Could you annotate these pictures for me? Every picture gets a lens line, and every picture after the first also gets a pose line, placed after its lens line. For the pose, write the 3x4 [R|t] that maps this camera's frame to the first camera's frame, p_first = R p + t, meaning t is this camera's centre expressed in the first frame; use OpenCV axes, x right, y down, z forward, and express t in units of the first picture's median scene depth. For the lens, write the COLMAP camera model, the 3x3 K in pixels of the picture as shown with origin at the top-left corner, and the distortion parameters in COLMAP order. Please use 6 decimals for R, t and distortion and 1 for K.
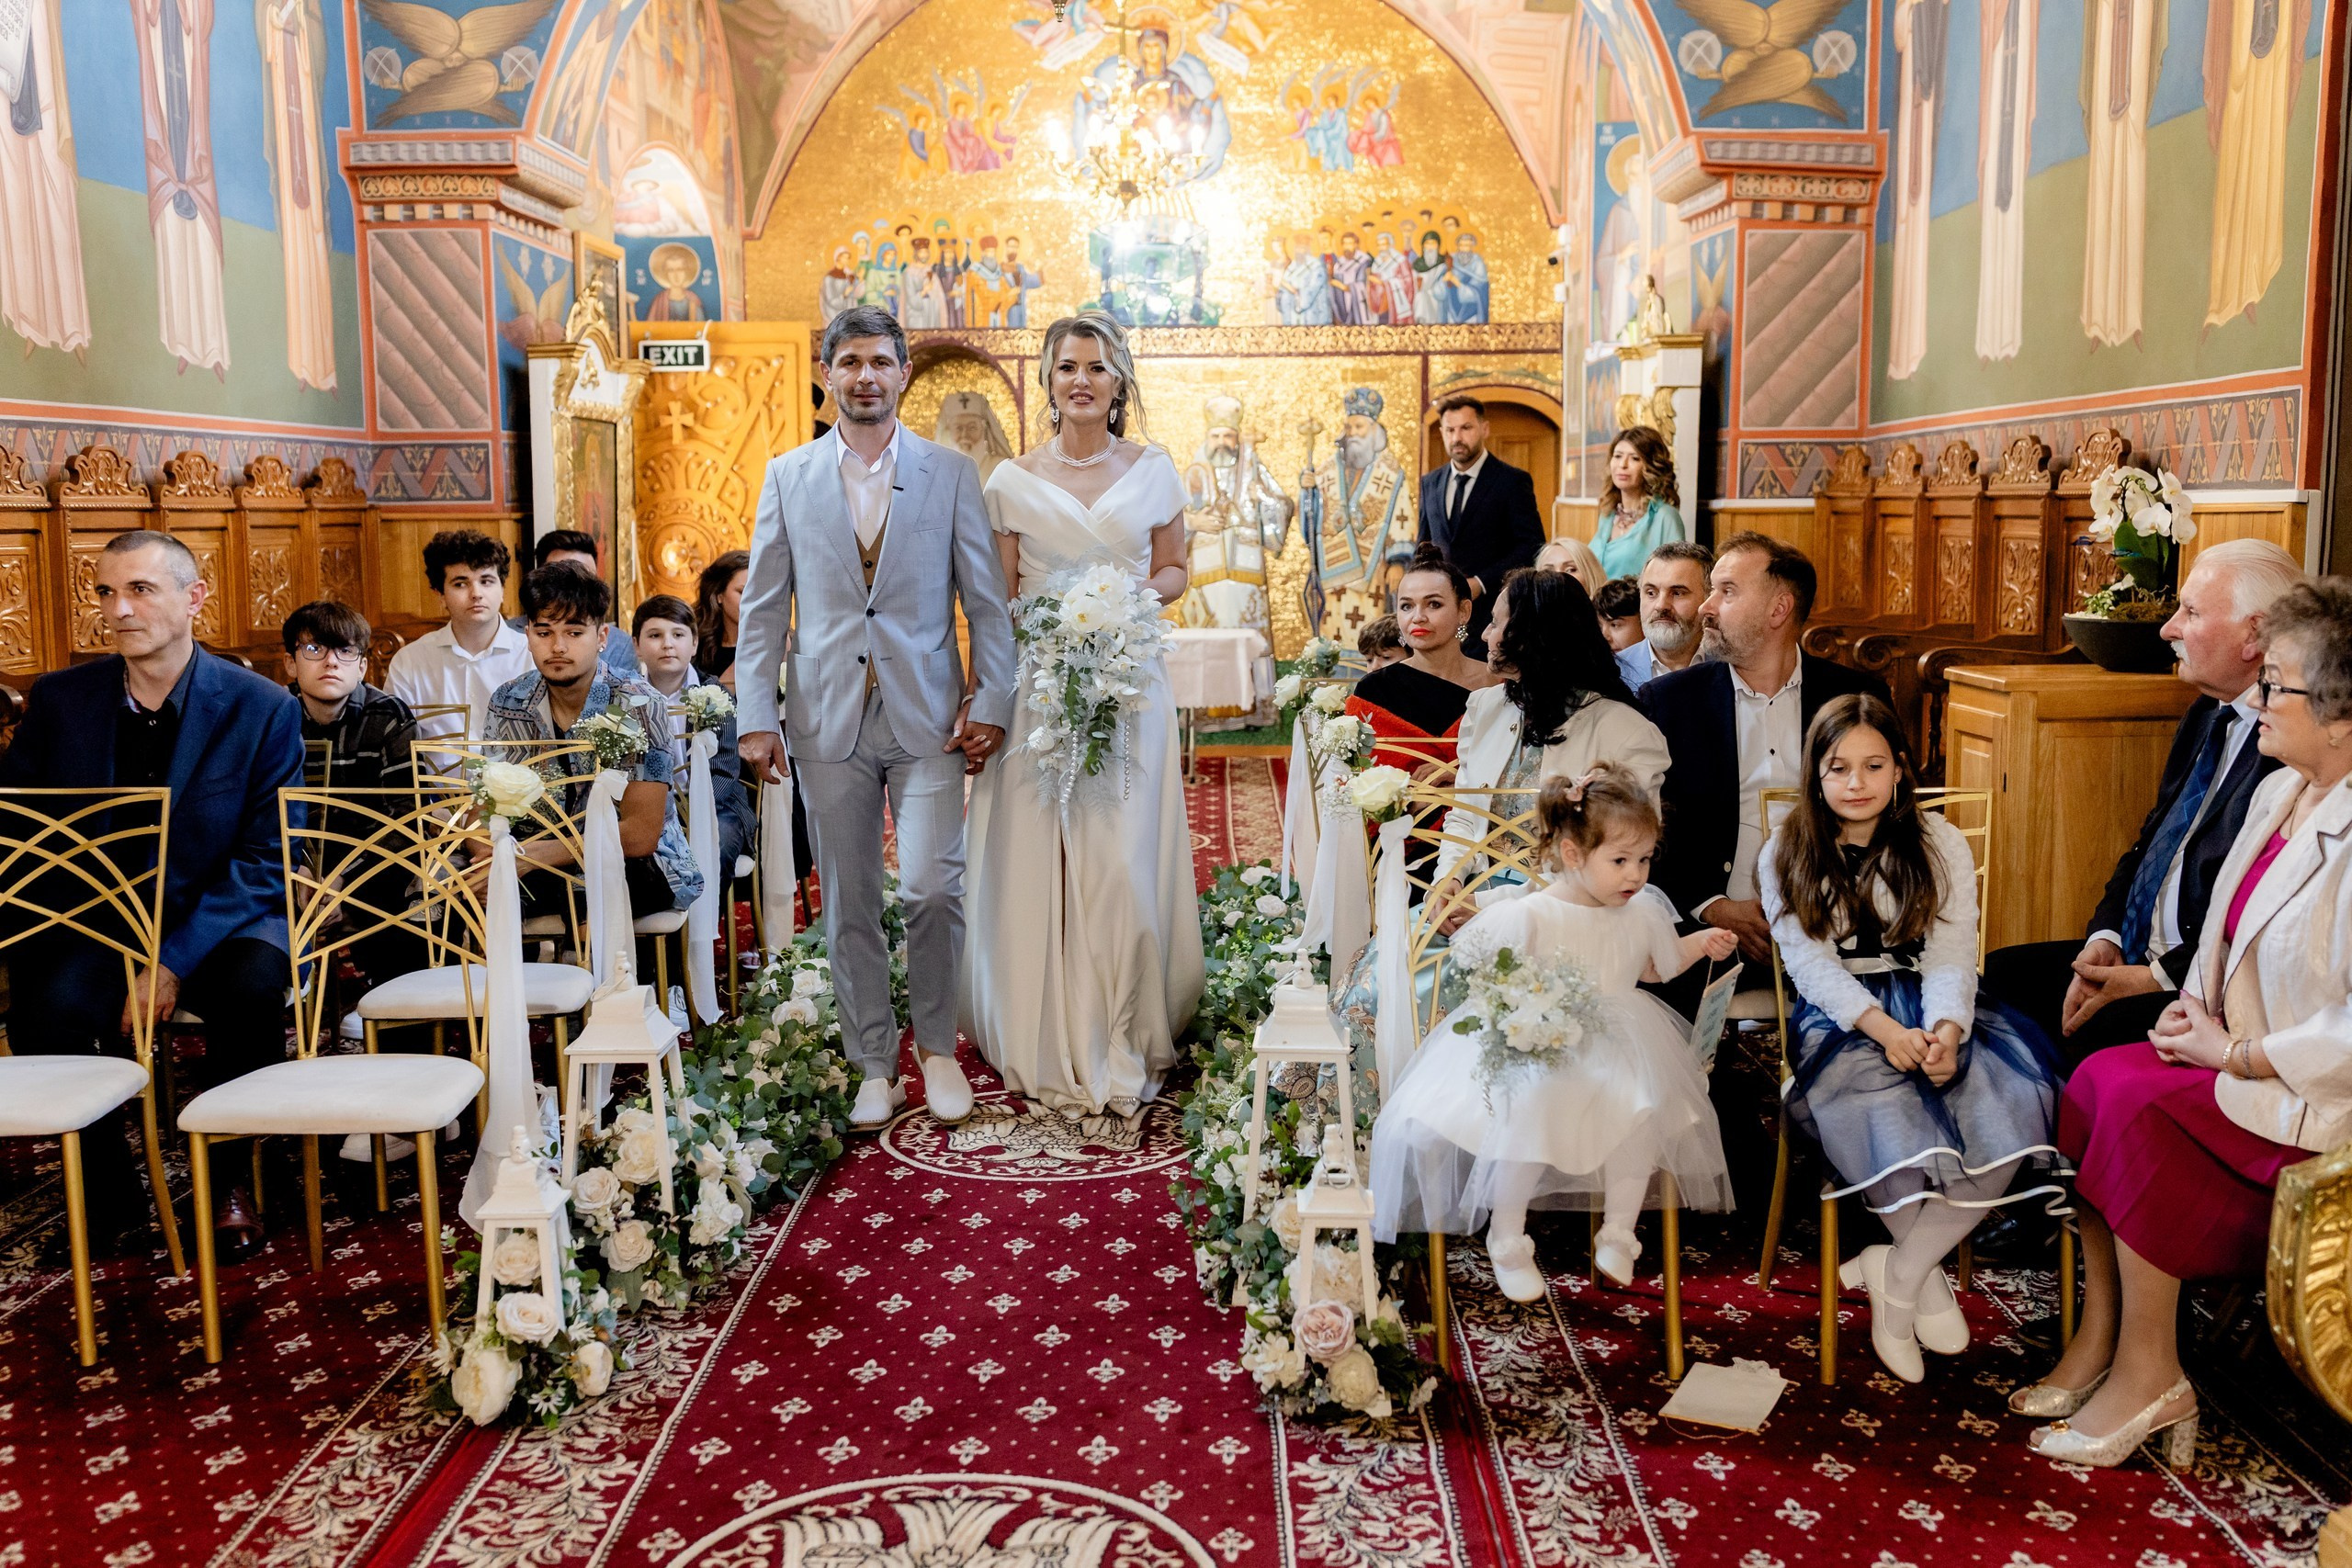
lens RADIAL K [[2275.4, 0, 1158.2], [0, 2275.4, 788.1], [0, 0, 1]] dist [0.009605, -0.004994]
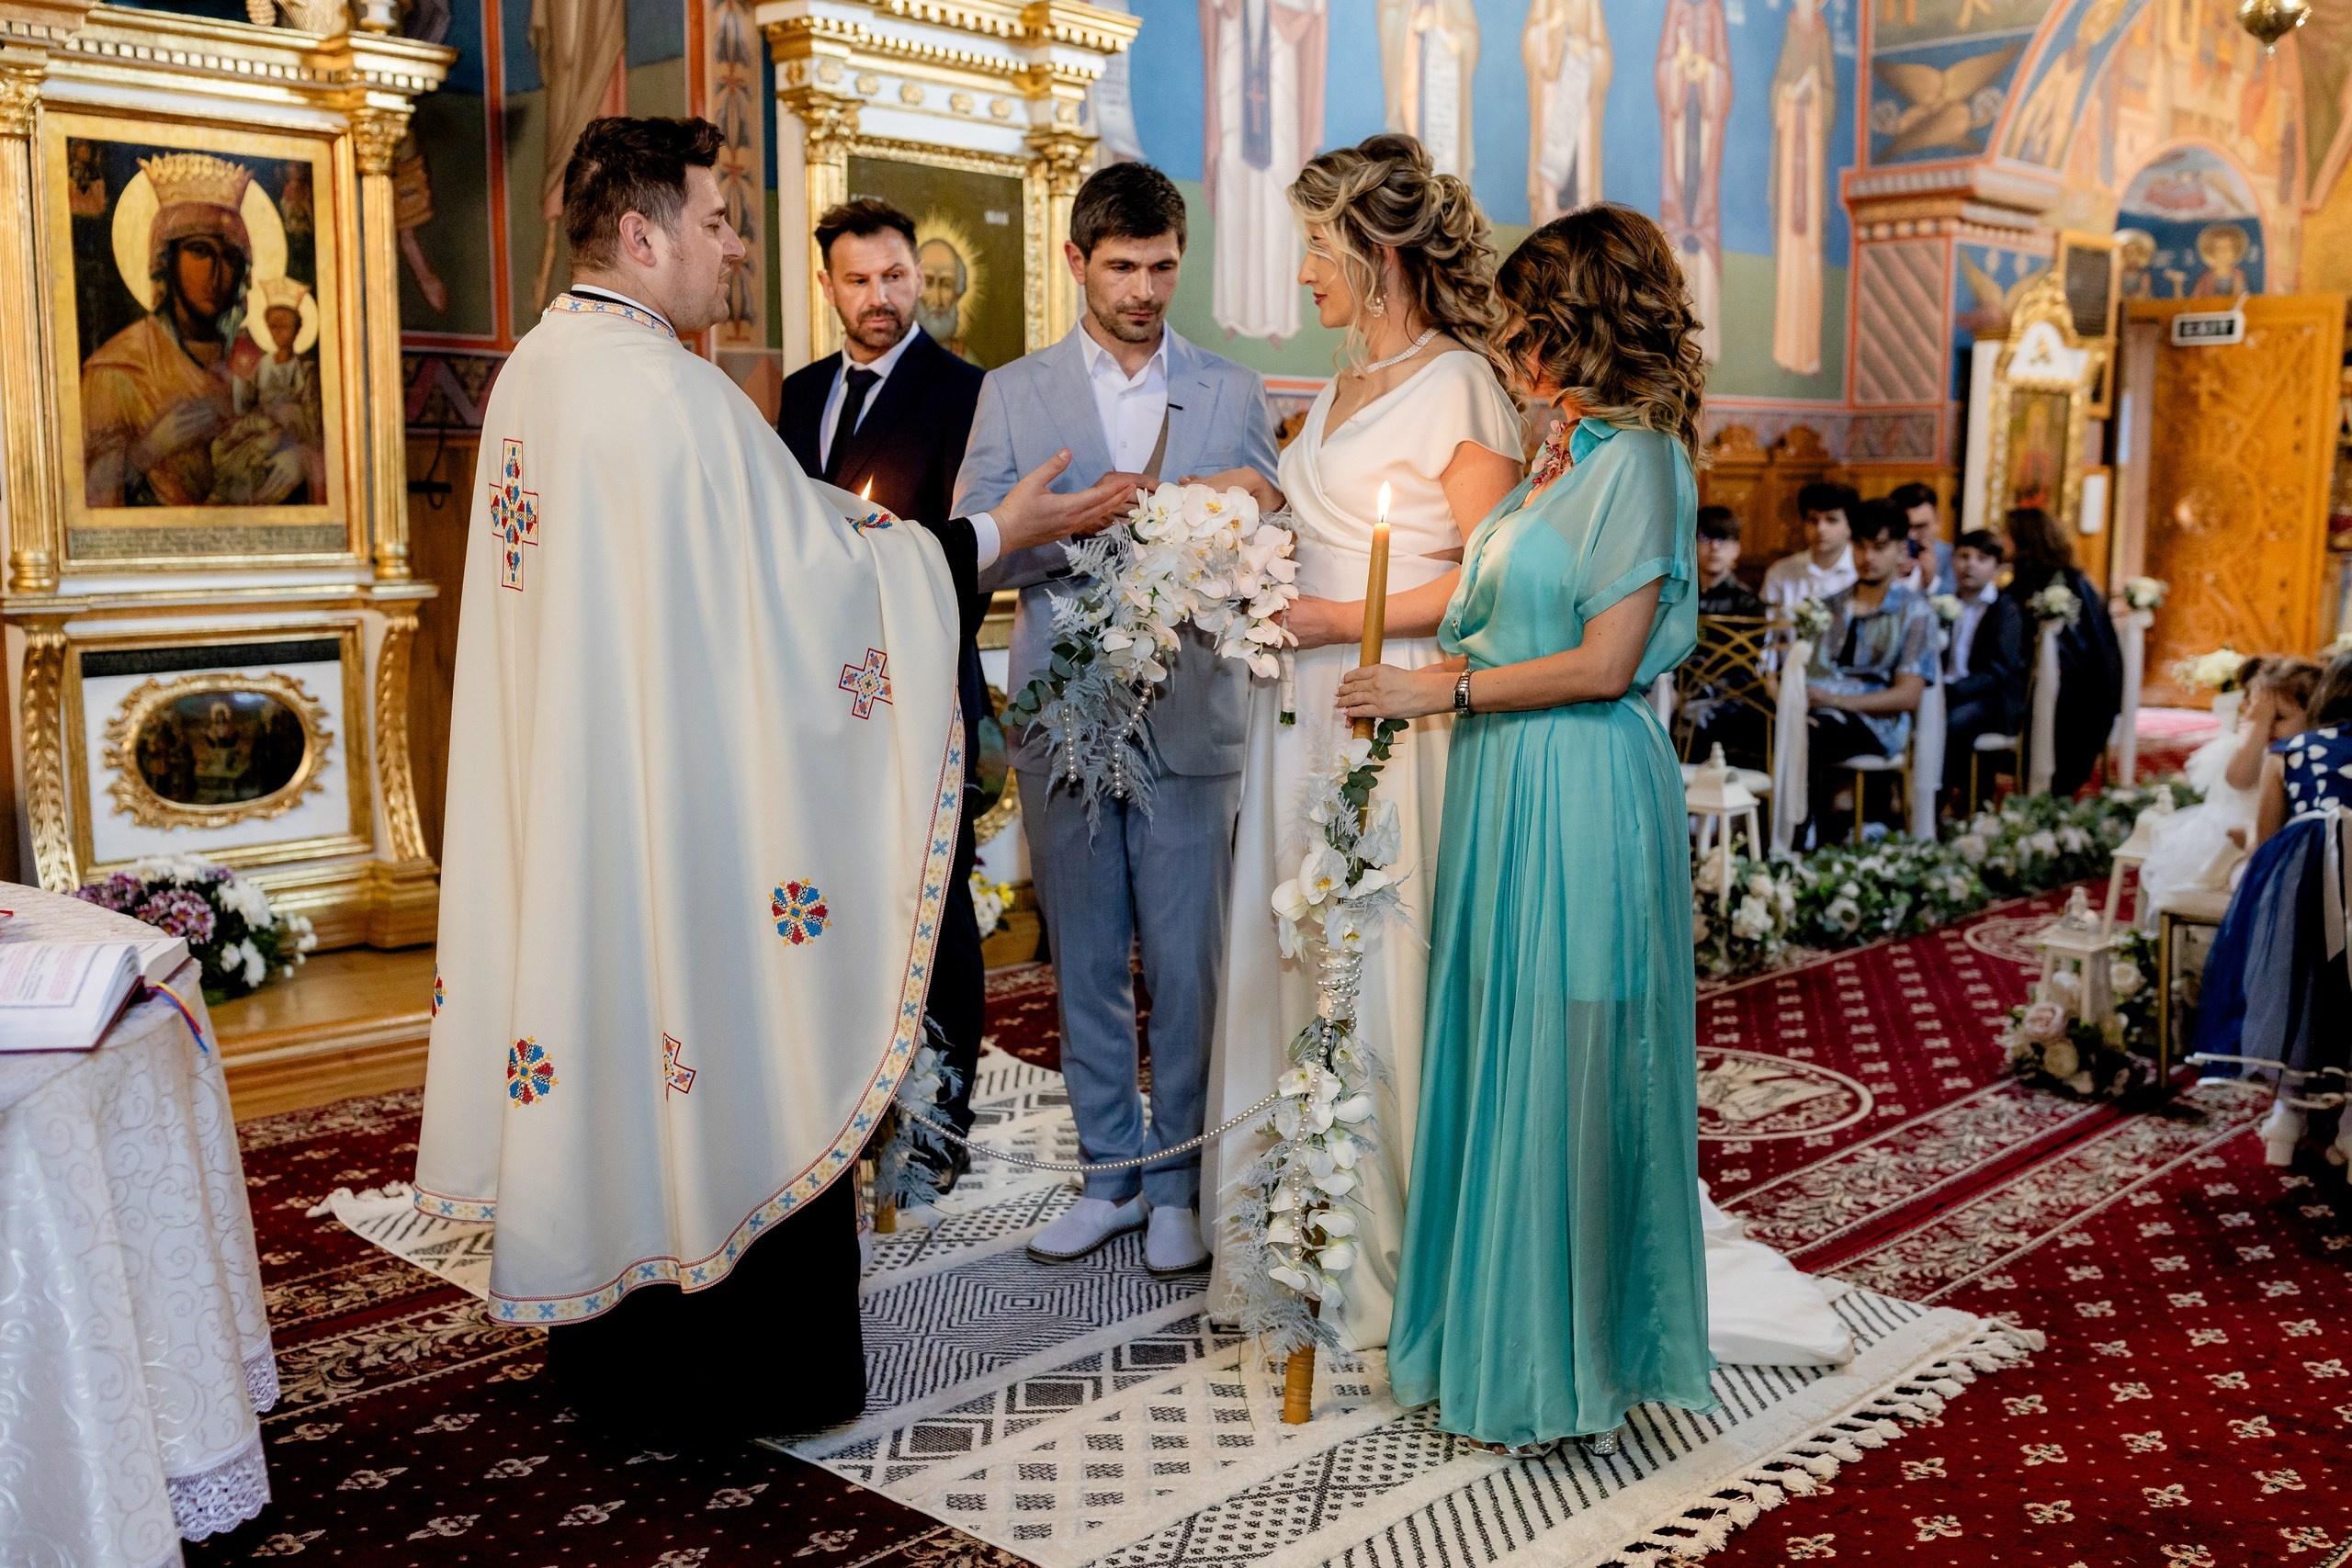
lens RADIAL K [[2251.7, 0, 1163.4], [0, 2251.7, 784.7], [0, 0, 1]] dist [0.005486, 0.002204]
pose [[0.723339, 0.102030, -0.682914, 0.317793], [-0.091884, 0.994450, 0.051252, 0.032578], [0.684353, 0.025676, 0.728699, -0.220011]]
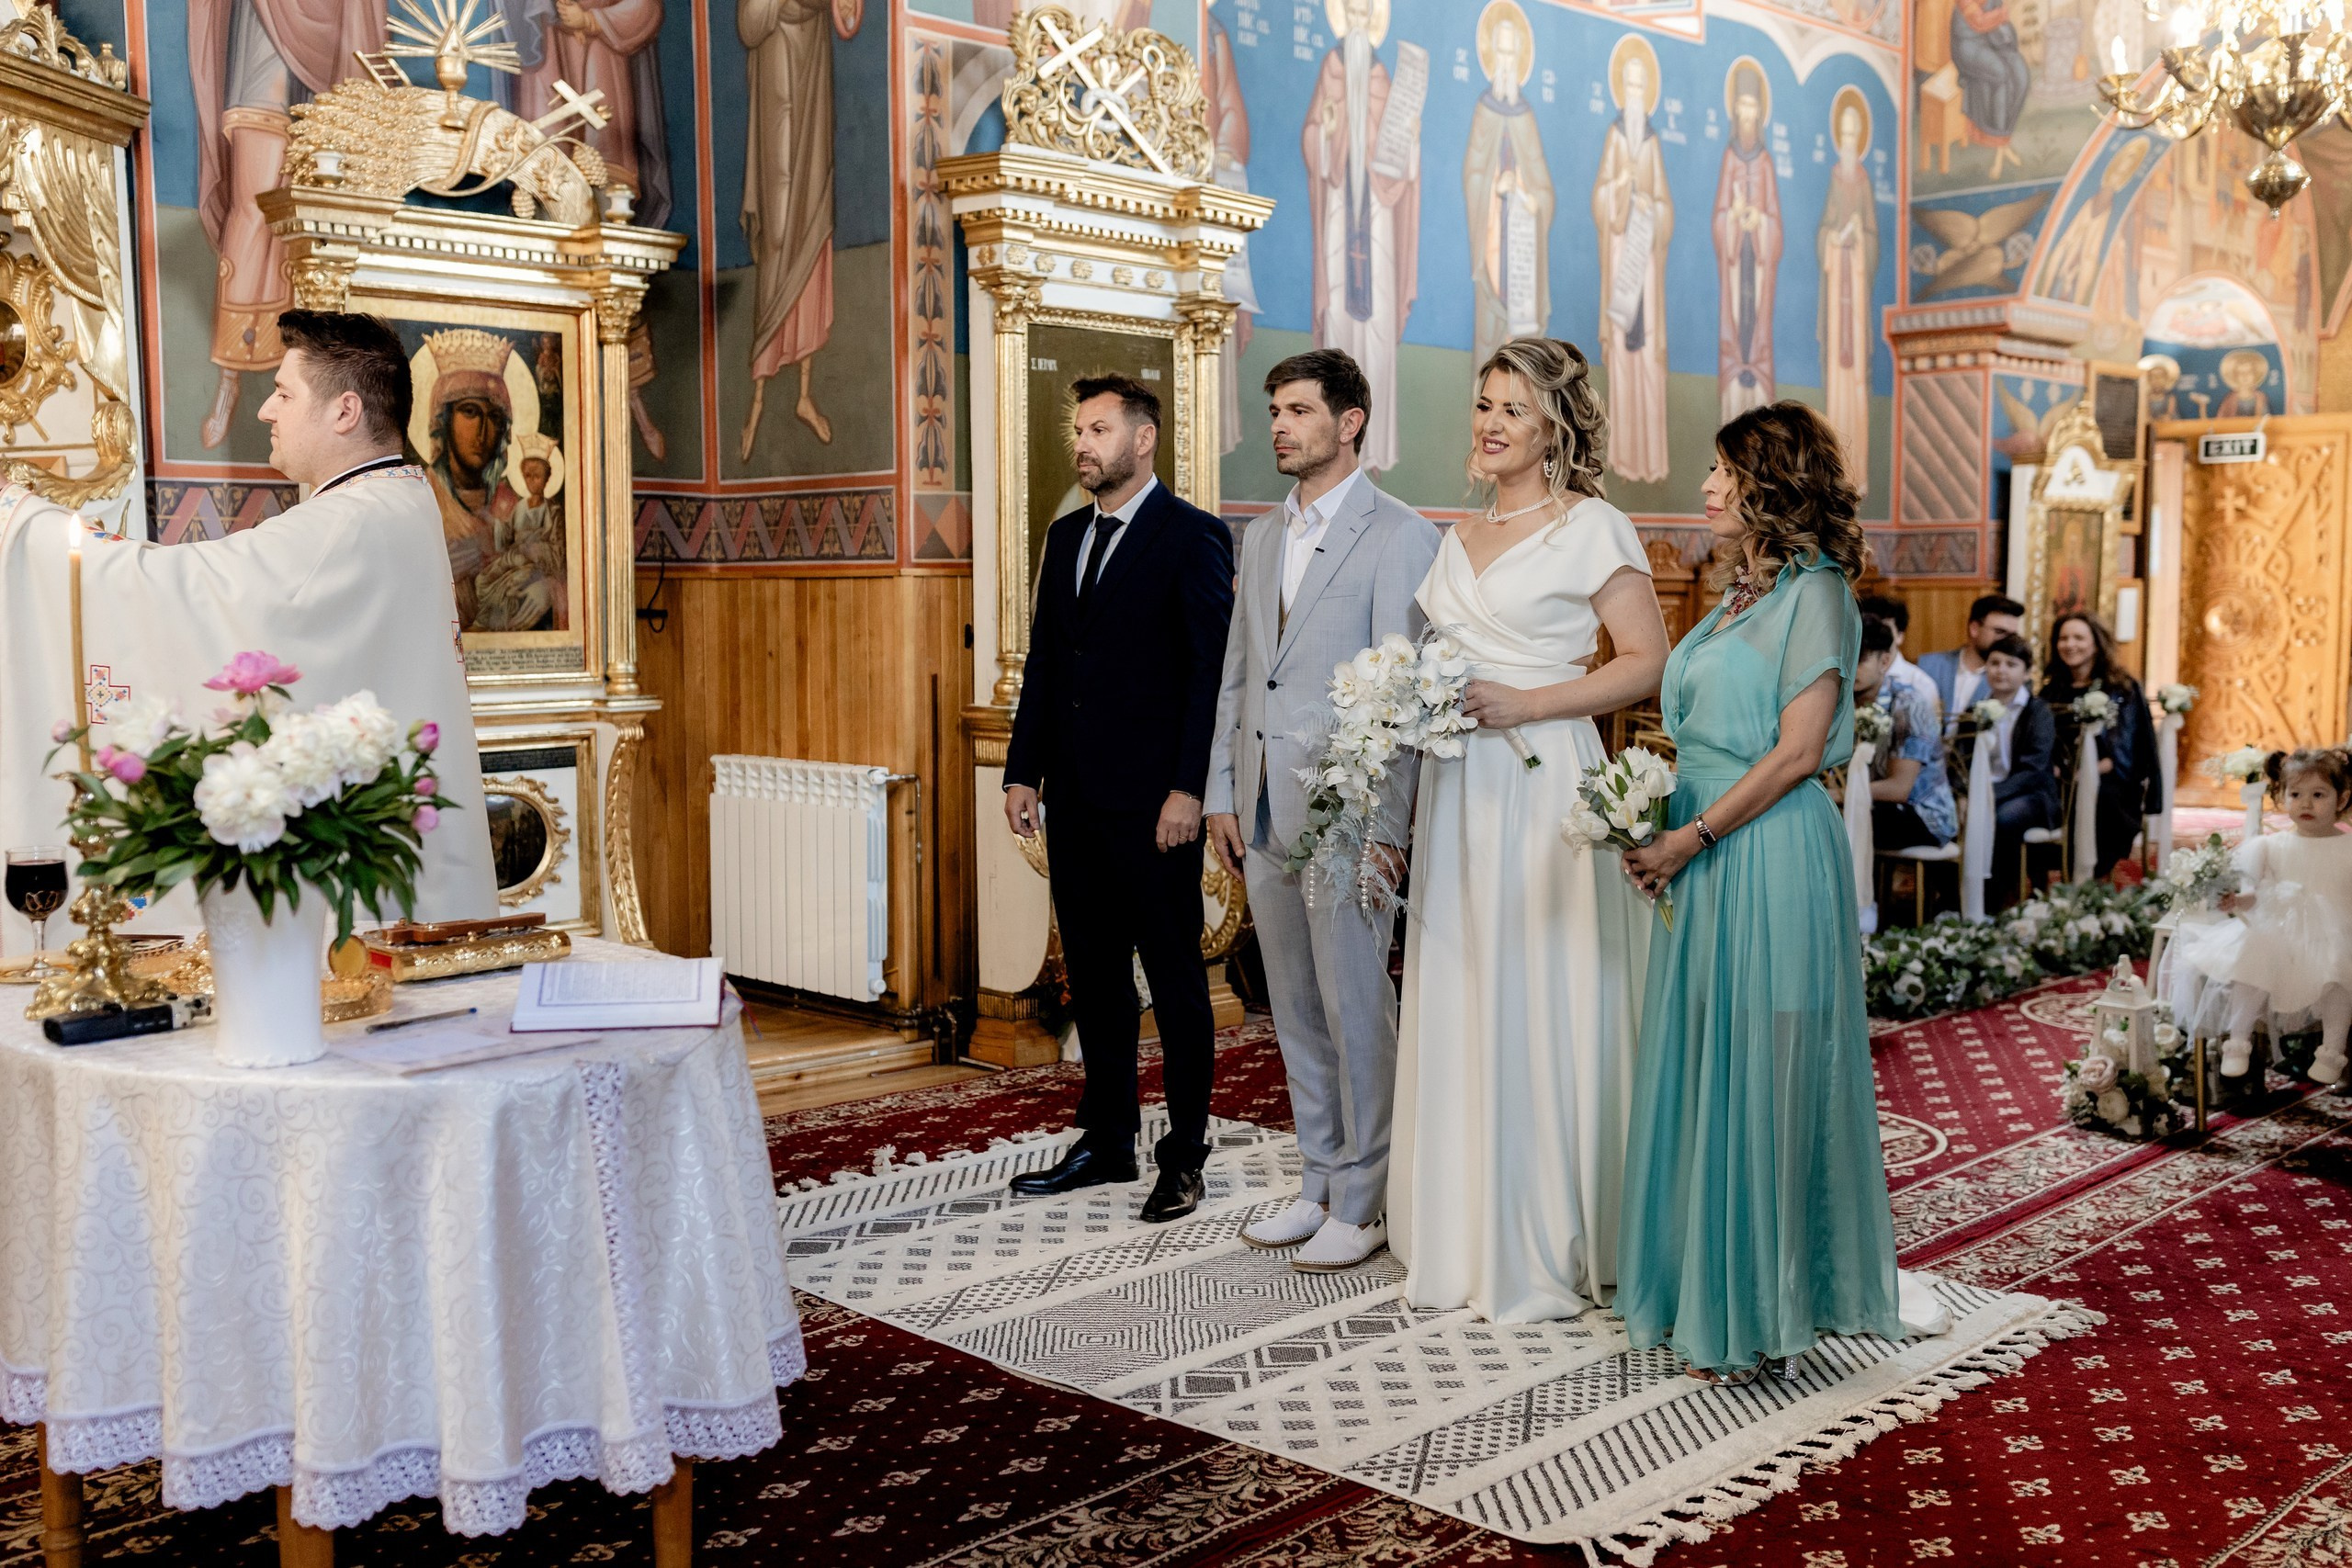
lens RADIAL K [[2275.4, 0, 1158.2], [0, 2275.4, 788.1], [0, 0, 1]] dist [0.009605, -0.004994]
pose [[0.714890, 0.065259, -0.696185, 0.364763], [-0.086525, 0.996239, 0.004535, 0.041511], [0.693863, 0.056995, 0.717848, -0.340870]]
